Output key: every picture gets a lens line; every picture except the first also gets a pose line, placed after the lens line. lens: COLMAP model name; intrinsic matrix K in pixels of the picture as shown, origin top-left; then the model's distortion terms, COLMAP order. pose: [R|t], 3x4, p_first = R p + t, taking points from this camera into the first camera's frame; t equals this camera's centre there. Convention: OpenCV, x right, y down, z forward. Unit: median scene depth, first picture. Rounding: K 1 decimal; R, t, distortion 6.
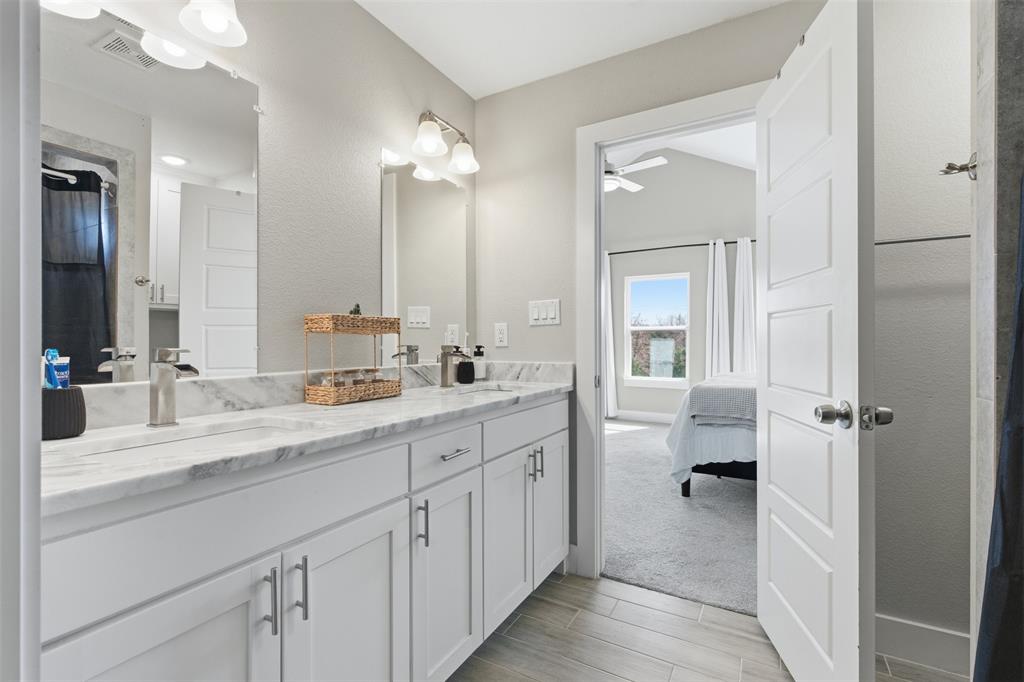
lens RADIAL K [[453.3, 0, 512.0], [0, 453.3, 341.0], [0, 0, 1]] dist [-0.000389, -0.000071]
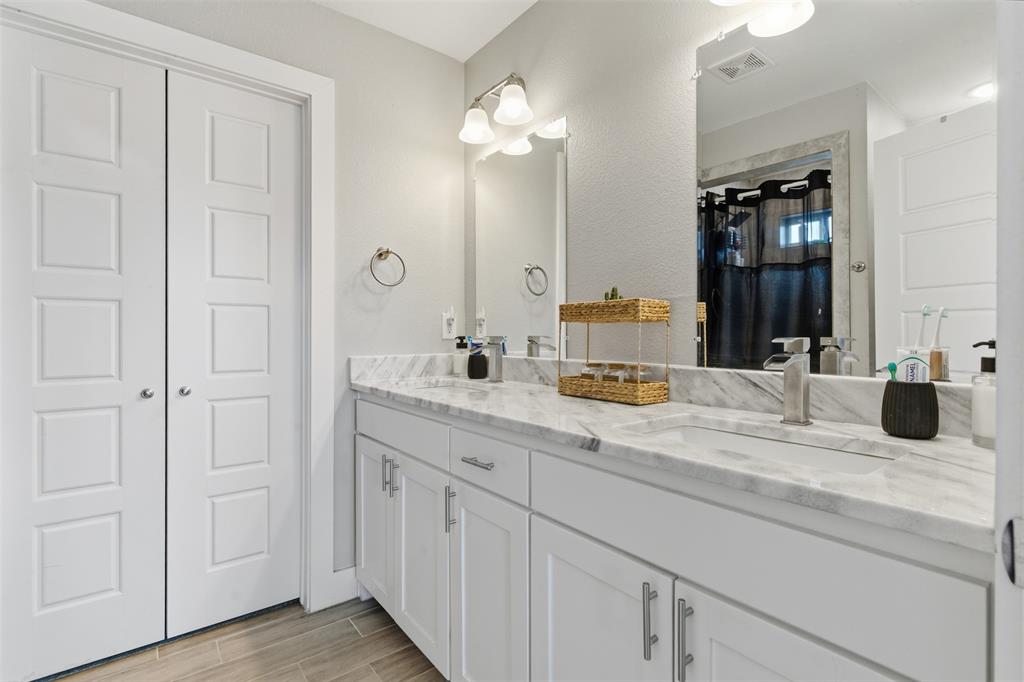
lens RADIAL K [[472.7, 0, 507.0], [0, 472.7, 333.8], [0, 0, 1]] dist [0.002705, 0.000368]
pose [[-0.394445, 0.000605, -0.918920, 0.621703], [0.006666, 0.999975, -0.002203, 0.007674], [0.918896, -0.006995, -0.394439, 1.294457]]
